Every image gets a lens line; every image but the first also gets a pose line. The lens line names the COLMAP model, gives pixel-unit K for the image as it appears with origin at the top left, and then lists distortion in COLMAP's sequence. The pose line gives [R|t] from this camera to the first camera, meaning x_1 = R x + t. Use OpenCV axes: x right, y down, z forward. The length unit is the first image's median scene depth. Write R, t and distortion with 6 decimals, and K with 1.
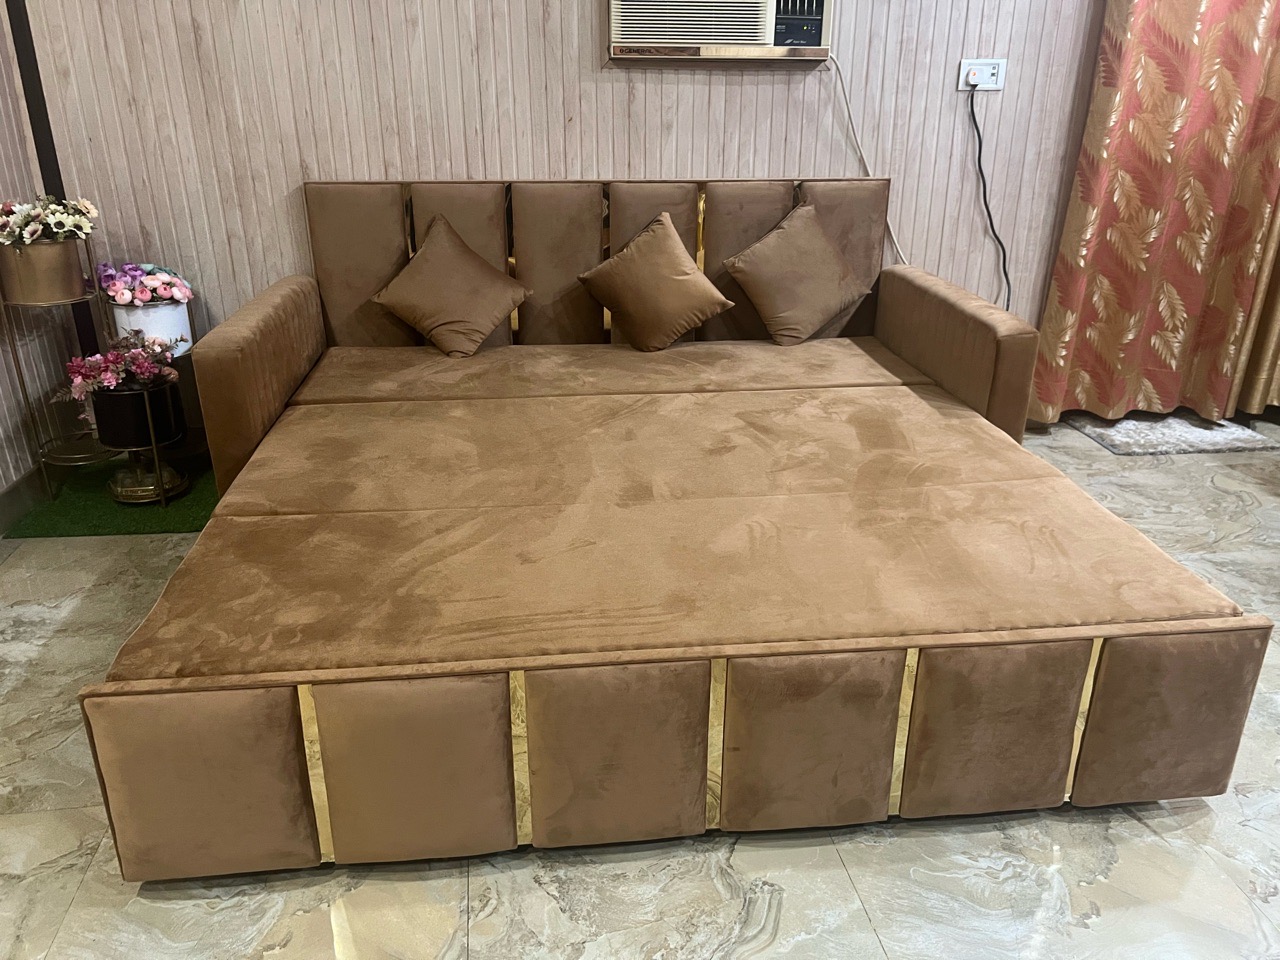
lens RADIAL K [[962.1, 0, 642.7], [0, 962.1, 483.0], [0, 0, 1]] dist [0.038035, -0.037520]
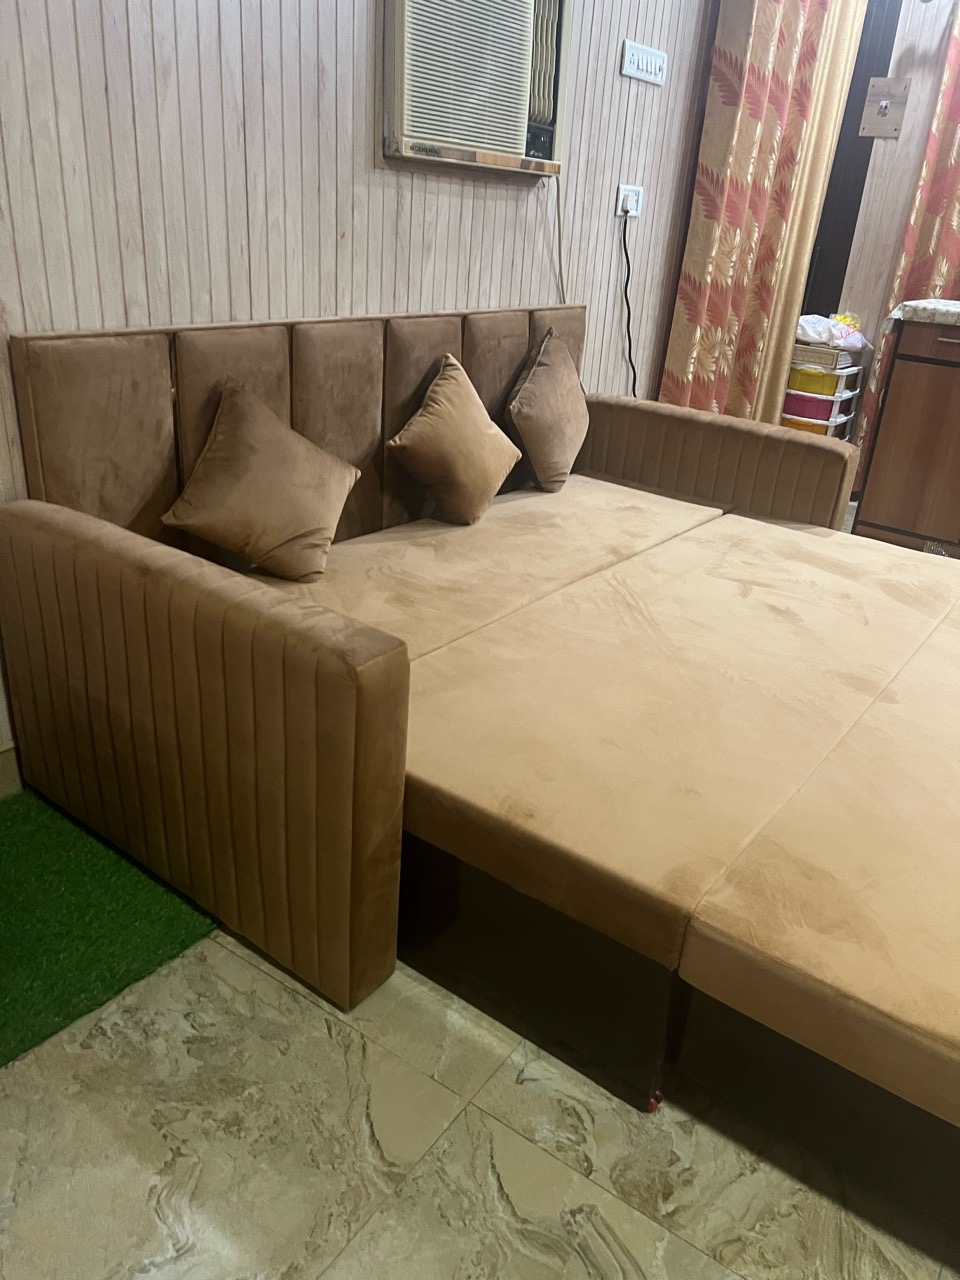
lens RADIAL K [[959.3, 0, 489.6], [0, 959.3, 639.5], [0, 0, 1]] dist [0.040252, -0.038134]
pose [[0.679312, -0.259972, 0.686258, -0.632564], [0.214447, 0.964653, 0.153159, -0.179226], [-0.701818, 0.043123, 0.711050, 0.439810]]
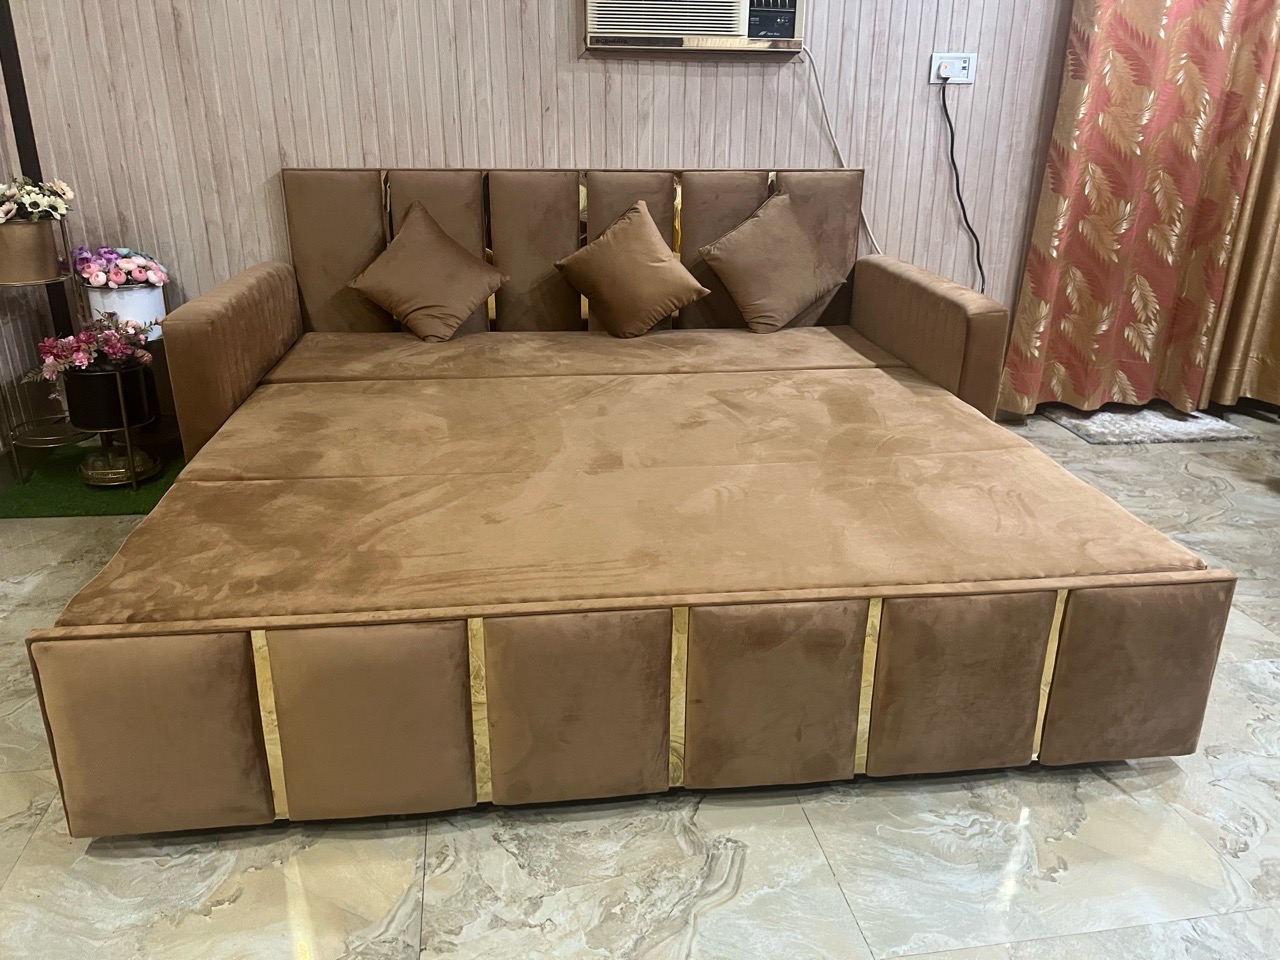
lens RADIAL K [[959.3, 0, 642.1], [0, 959.3, 472.2], [0, 0, 1]] dist [0.040252, -0.038134]
pose [[0.999959, 0.000333, 0.009010, 0.016353], [-0.000029, 0.999433, -0.033665, 0.040274], [-0.009017, 0.033663, 0.999393, 0.004480]]
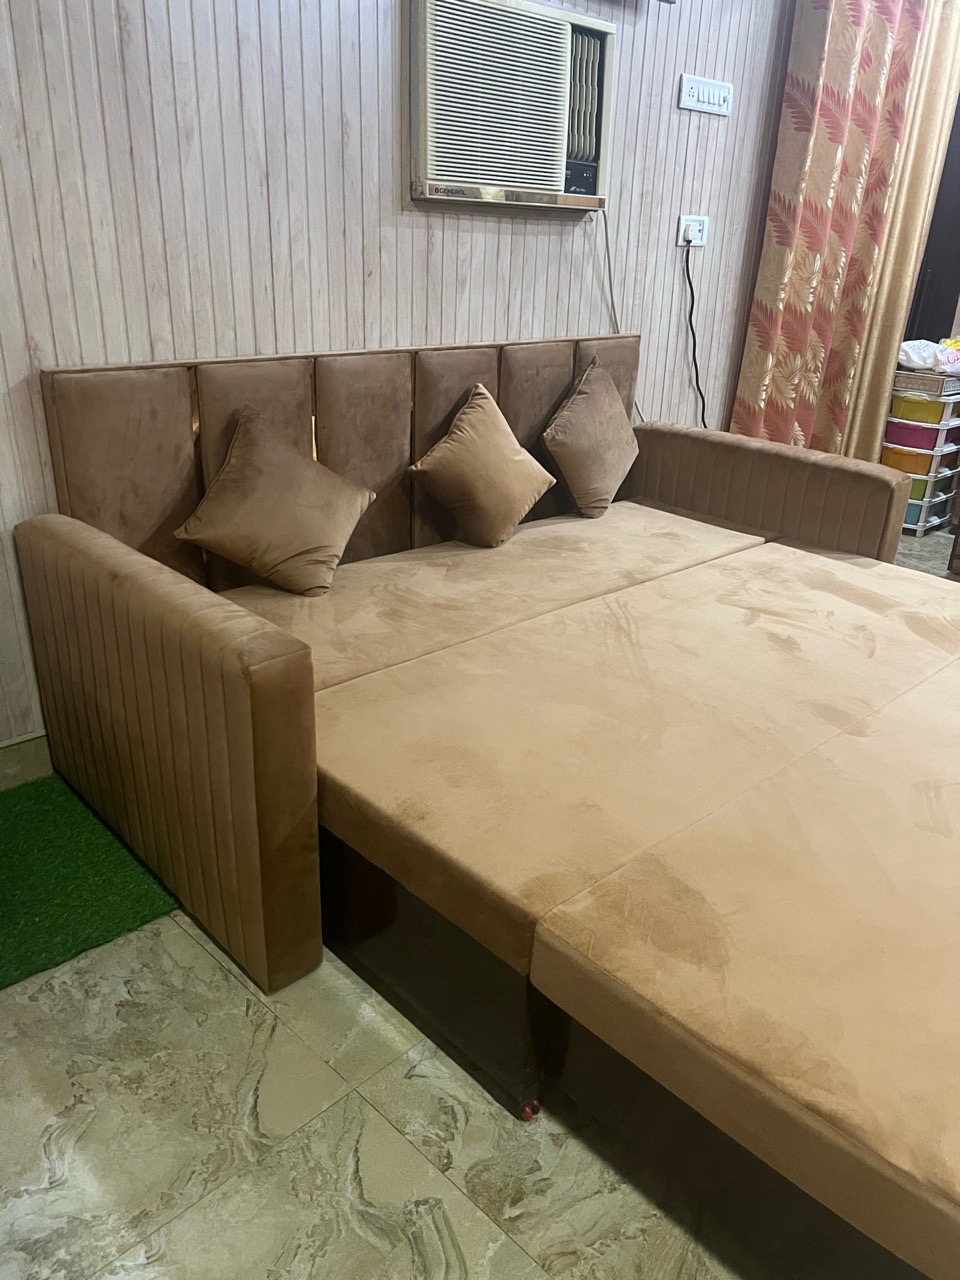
lens RADIAL K [[957.5, 0, 480.0], [0, 957.5, 640.0], [0, 0, 1]] dist [0.041699, -0.042696]
pose [[0.800787, -0.210626, 0.560693, -0.547276], [0.197343, 0.976640, 0.085030, -0.142804], [-0.565504, 0.042558, 0.823646, 0.336802]]
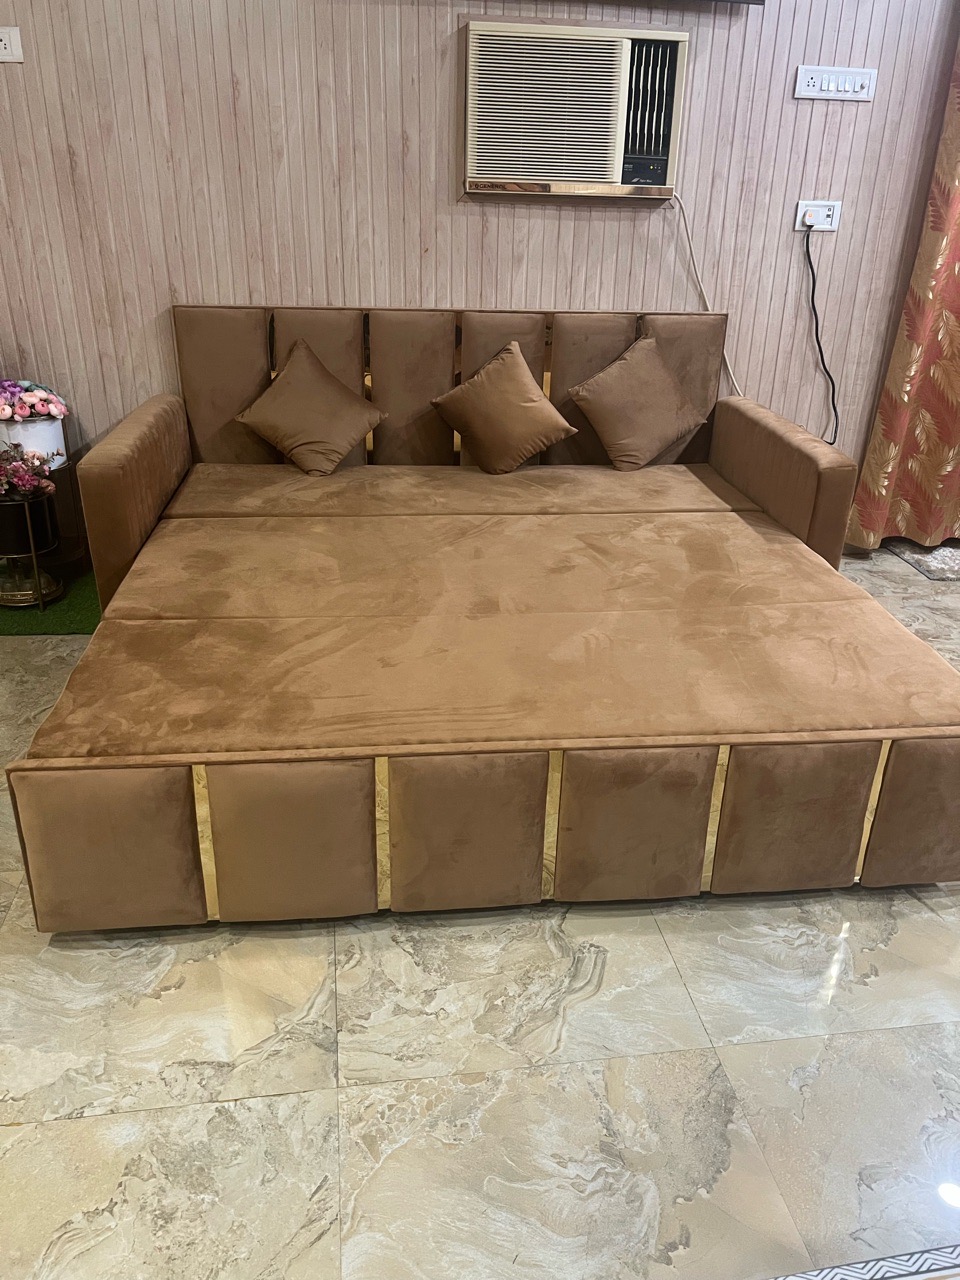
lens RADIAL K [[959.3, 0, 489.6], [0, 959.3, 639.5], [0, 0, 1]] dist [0.040252, -0.038134]
pose [[0.999758, 0.020014, 0.009154, -0.007422], [-0.020389, 0.998871, 0.042911, 0.000829], [-0.008284, -0.043087, 0.999037, -0.074130]]
